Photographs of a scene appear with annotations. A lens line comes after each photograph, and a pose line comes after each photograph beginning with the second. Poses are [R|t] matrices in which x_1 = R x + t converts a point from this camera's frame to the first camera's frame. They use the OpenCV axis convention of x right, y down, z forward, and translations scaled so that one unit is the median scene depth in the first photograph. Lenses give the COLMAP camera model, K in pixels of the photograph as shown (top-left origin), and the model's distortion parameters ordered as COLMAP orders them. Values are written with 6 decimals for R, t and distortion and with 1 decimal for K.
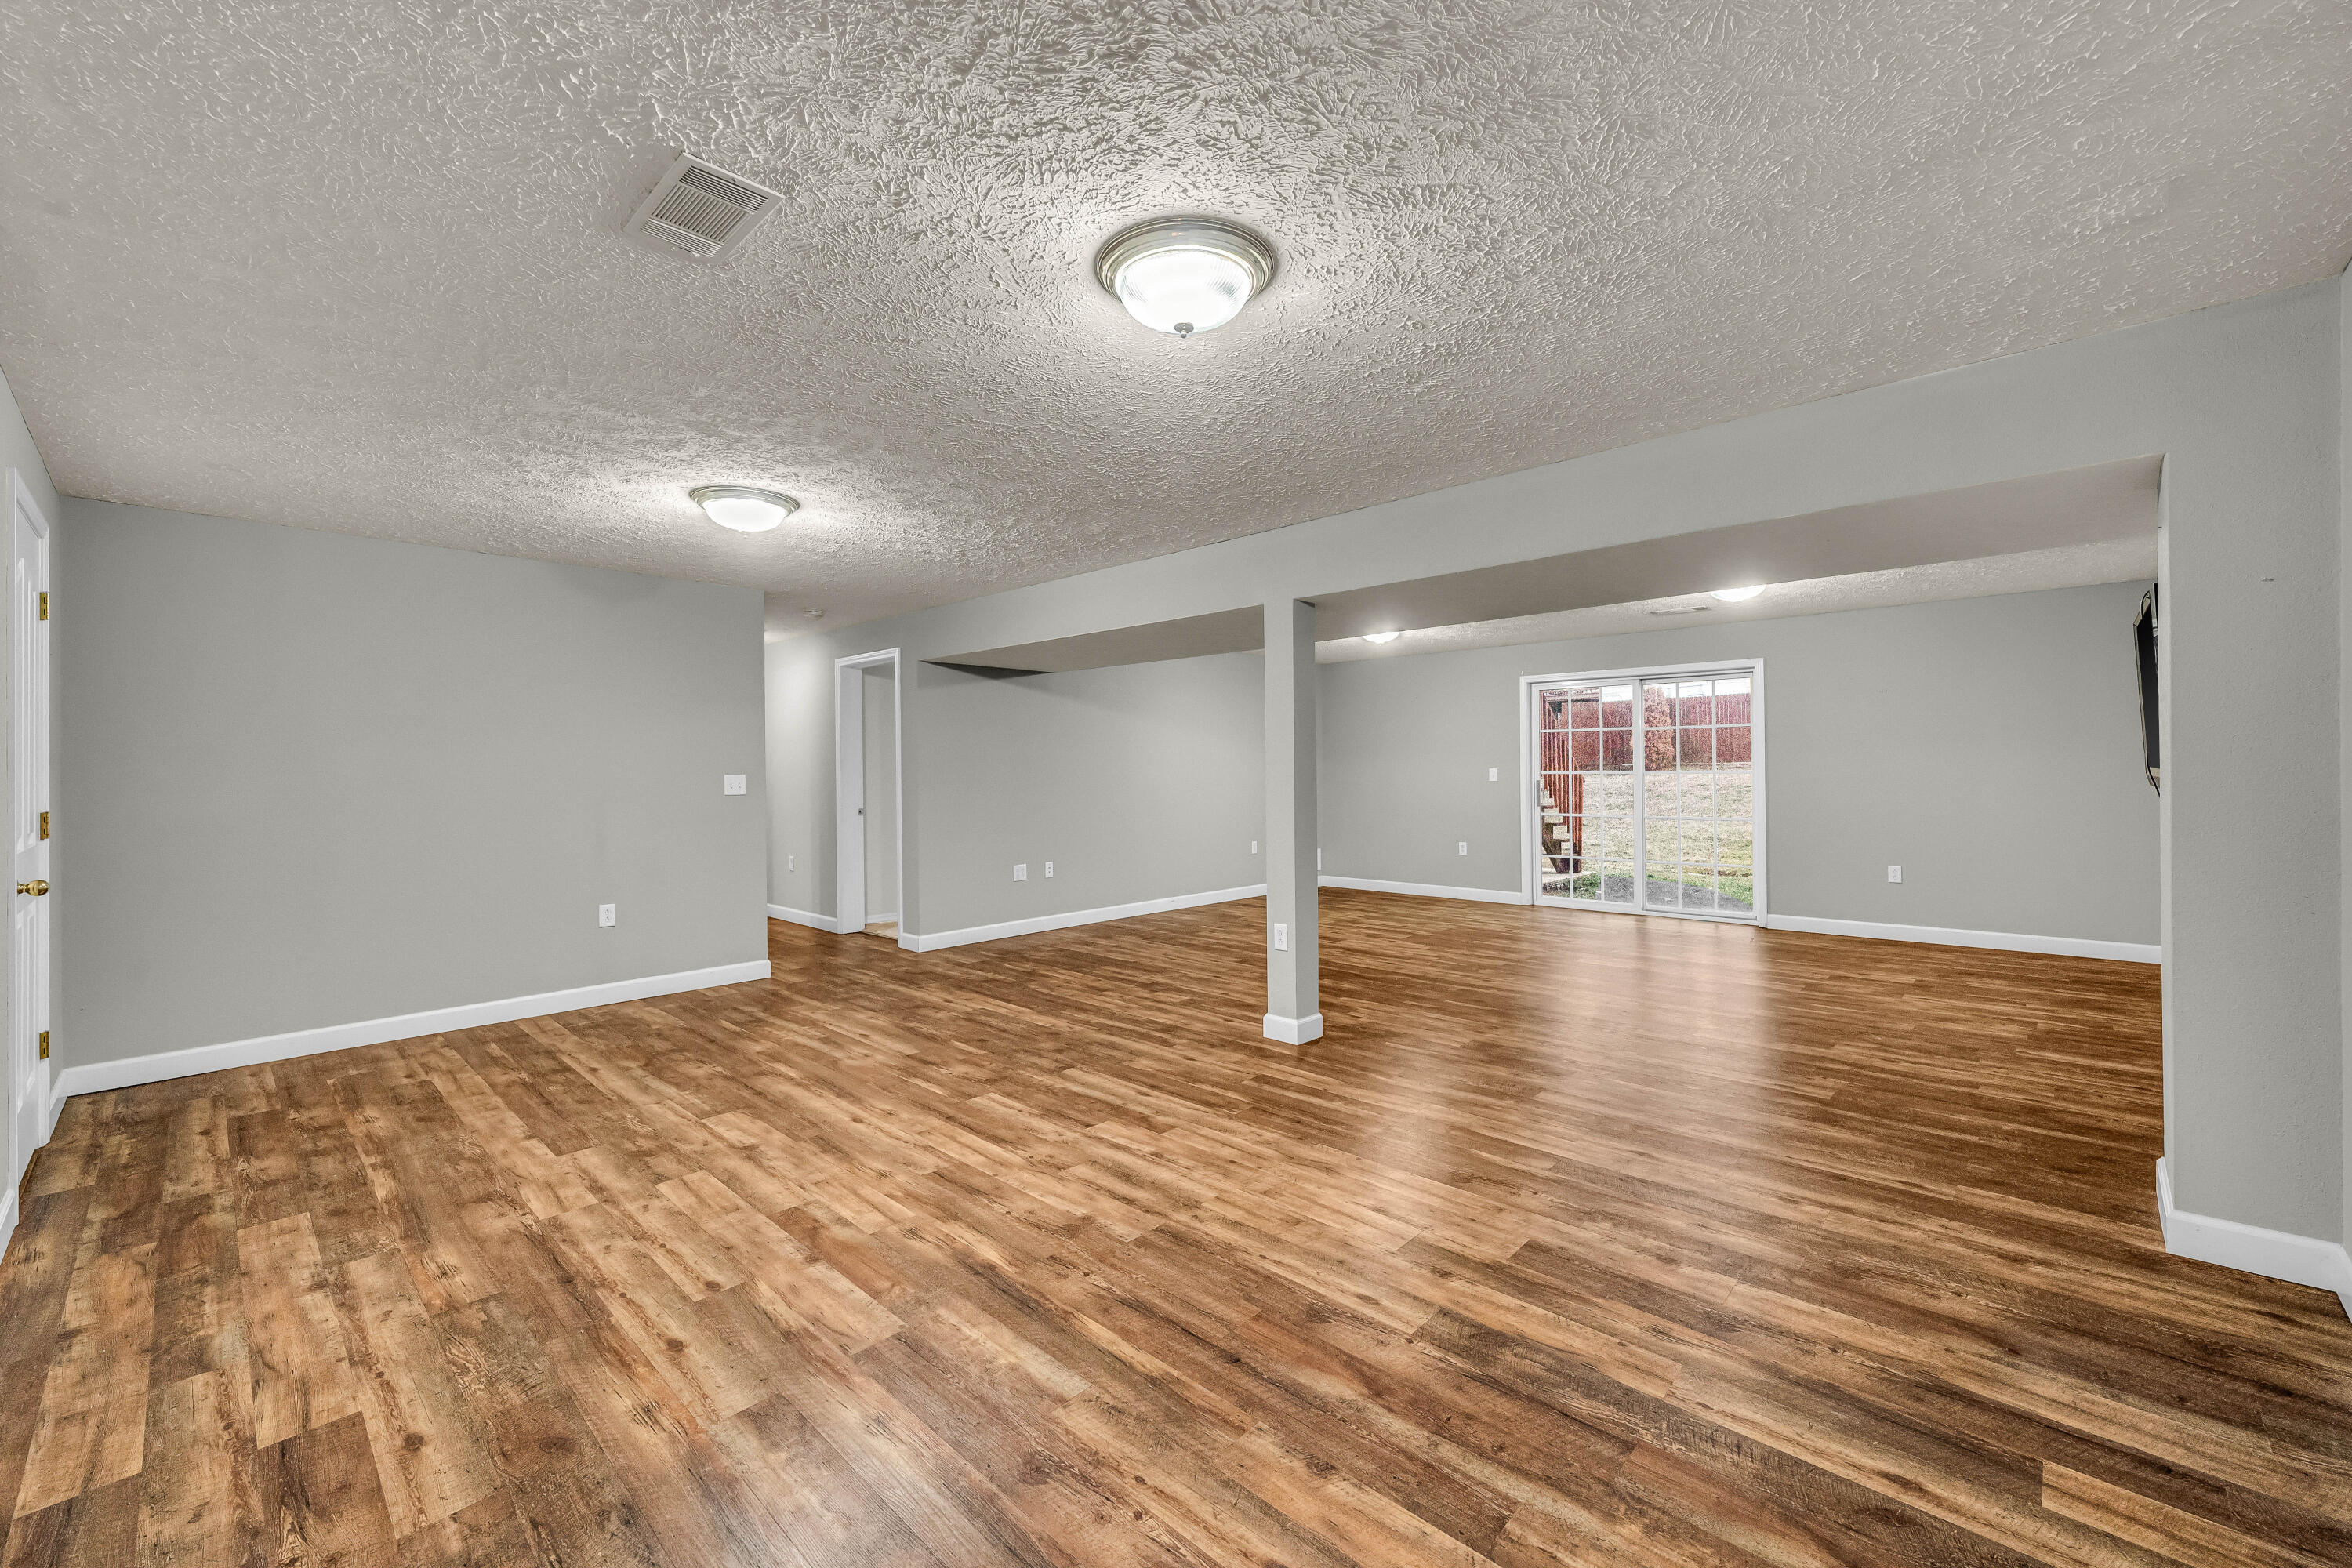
lens RADIAL K [[938.5, 0, 1193.0], [0, 938.5, 773.6], [0, 0, 1]] dist [0.000470, 0.000866]
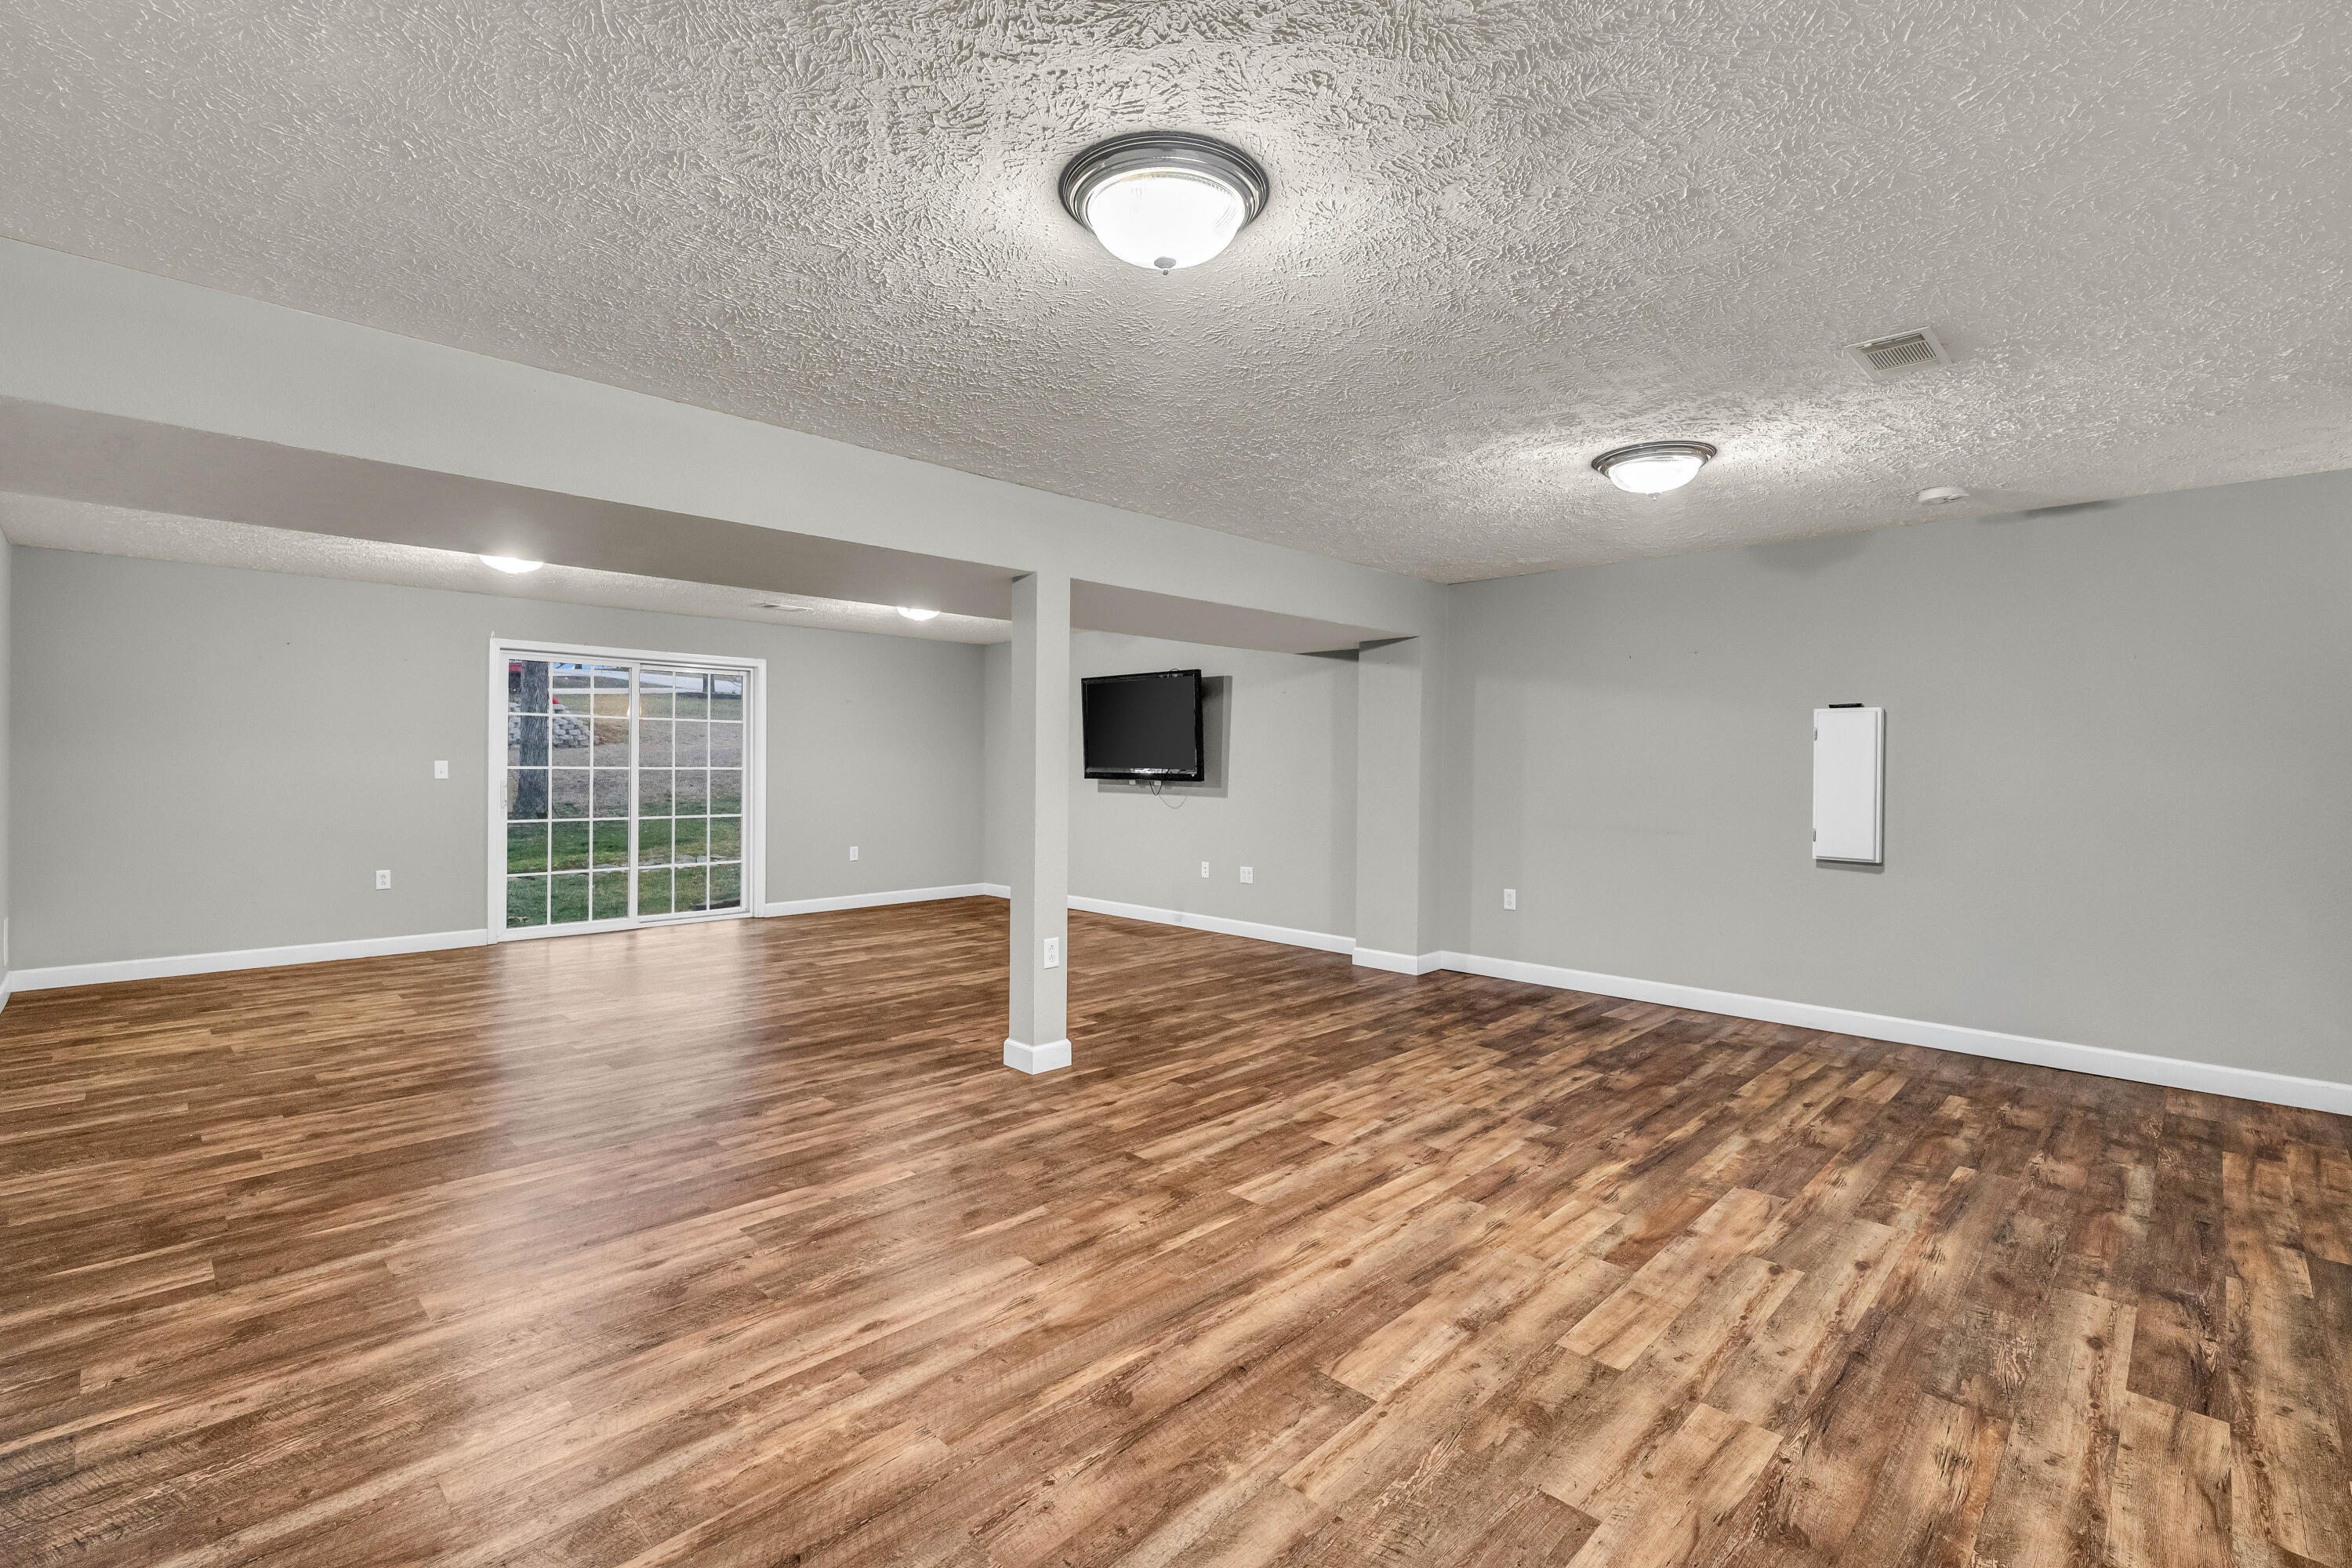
lens RADIAL K [[1029.4, 0, 1160.7], [0, 1029.4, 772.4], [0, 0, 1]] dist [0.003151, 0.000227]
pose [[0.040692, 0.001433, 0.999171, -1.420940], [-0.003652, 0.999993, -0.001285, 0.005999], [-0.999165, -0.003597, 0.040697, 1.389026]]
